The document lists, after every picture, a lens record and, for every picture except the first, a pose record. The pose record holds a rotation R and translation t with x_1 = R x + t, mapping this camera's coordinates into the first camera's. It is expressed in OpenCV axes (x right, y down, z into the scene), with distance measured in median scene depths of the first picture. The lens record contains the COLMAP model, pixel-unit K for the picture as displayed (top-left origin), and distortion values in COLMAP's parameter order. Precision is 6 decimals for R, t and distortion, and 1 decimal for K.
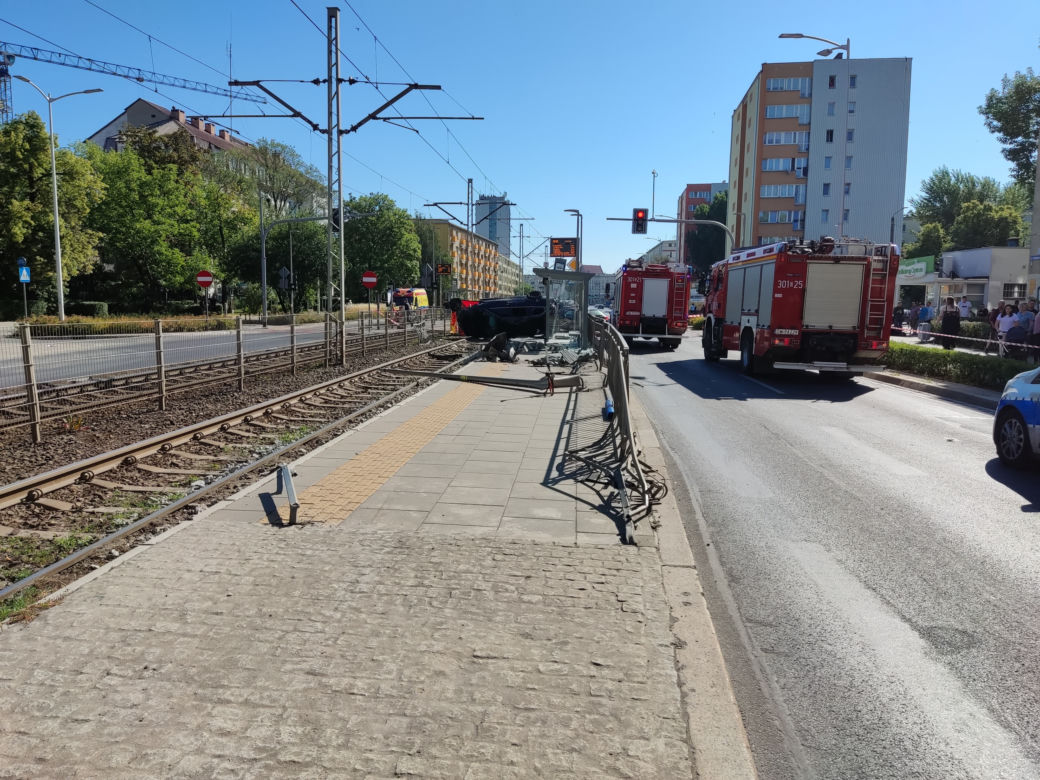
lens RADIAL K [[764.6, 0, 518.7], [0, 764.6, 386.8], [0, 0, 1]] dist [0.106925, -0.146222]
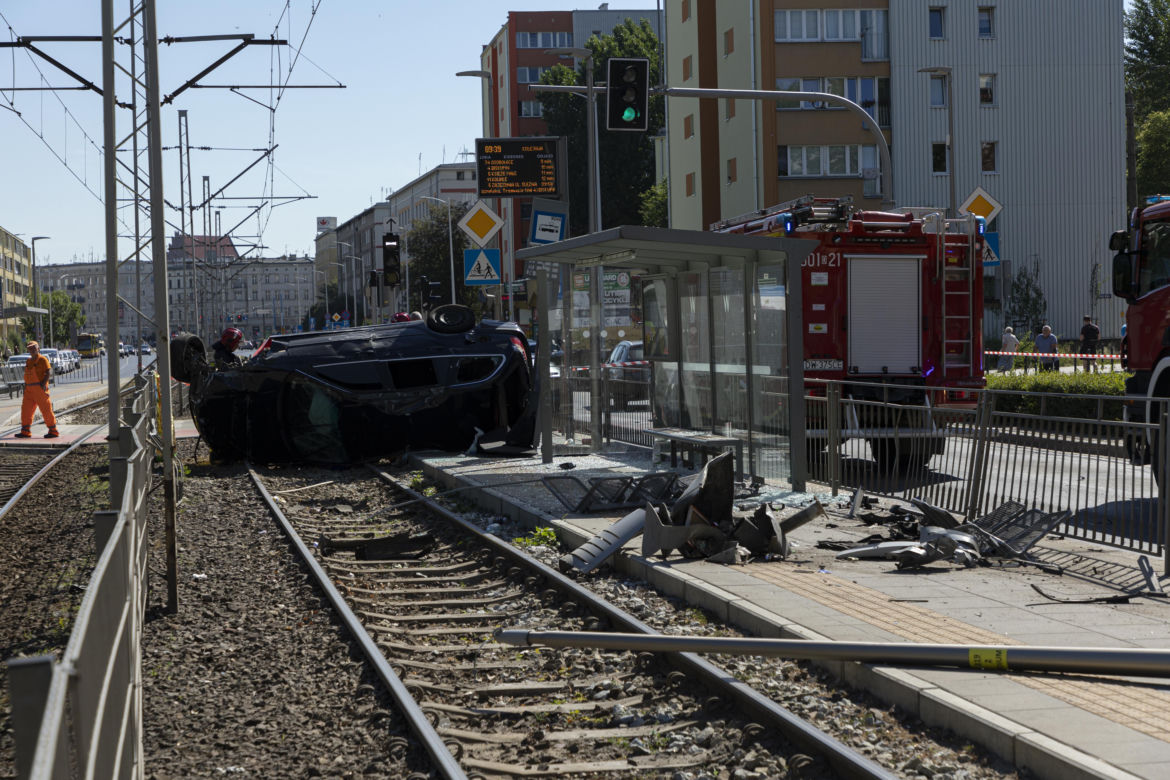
lens RADIAL K [[2117.5, 0, 560.5], [0, 2117.5, 370.8], [0, 0, 1]] dist [0.035409, -0.012184]
pose [[0.964387, -0.040606, 0.261362, -0.185793], [0.064476, 0.994427, -0.083412, -0.027005], [-0.256518, 0.097293, 0.961630, 0.183450]]
